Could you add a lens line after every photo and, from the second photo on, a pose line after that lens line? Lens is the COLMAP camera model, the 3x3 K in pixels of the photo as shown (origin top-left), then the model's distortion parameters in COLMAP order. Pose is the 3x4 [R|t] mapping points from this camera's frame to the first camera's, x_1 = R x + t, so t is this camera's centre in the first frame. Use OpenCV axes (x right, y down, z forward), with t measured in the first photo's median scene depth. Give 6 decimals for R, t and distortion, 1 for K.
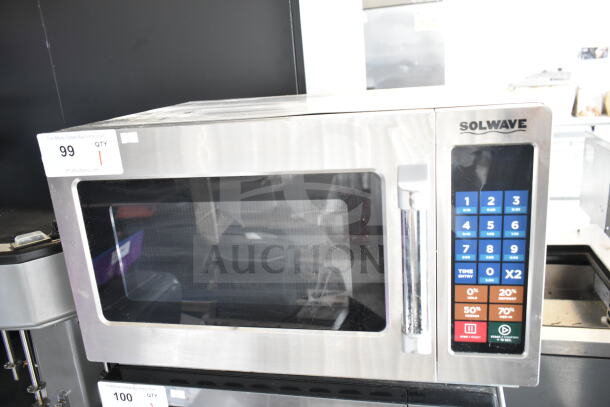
lens RADIAL K [[491.9, 0, 305.4], [0, 491.9, 203.1], [0, 0, 1]] dist [-0.018558, 0.001131]
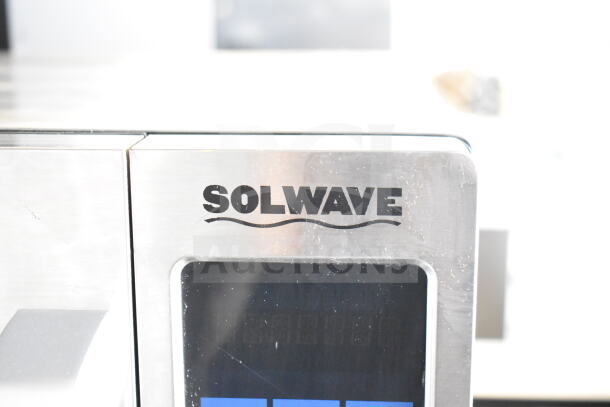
lens RADIAL K [[981.7, 0, 306.5], [0, 981.7, 203.5], [0, 0, 1]] dist [-0.011789, 0.000000]
pose [[0.984345, 0.041004, 0.171416, 0.250835], [-0.029505, 0.997173, -0.069102, -0.103488], [-0.173765, 0.062962, 0.982772, 0.342687]]
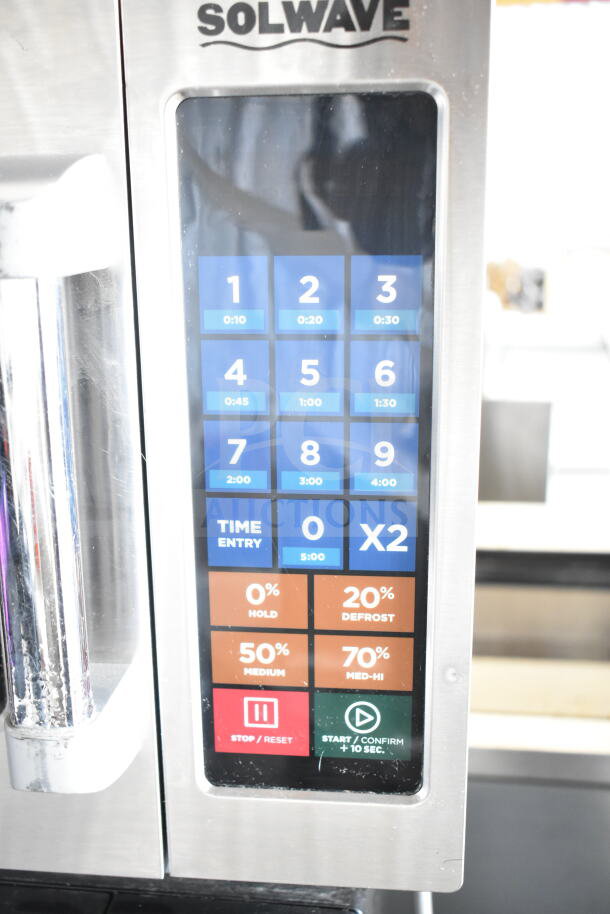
lens RADIAL K [[972.0, 0, 303.2], [0, 972.0, 455.2], [0, 0, 1]] dist [-0.024368, 0.000000]
pose [[0.991357, 0.038288, 0.125483, 0.289997], [-0.035889, 0.999128, -0.021321, 0.106287], [-0.126190, 0.016633, 0.991867, 0.387119]]
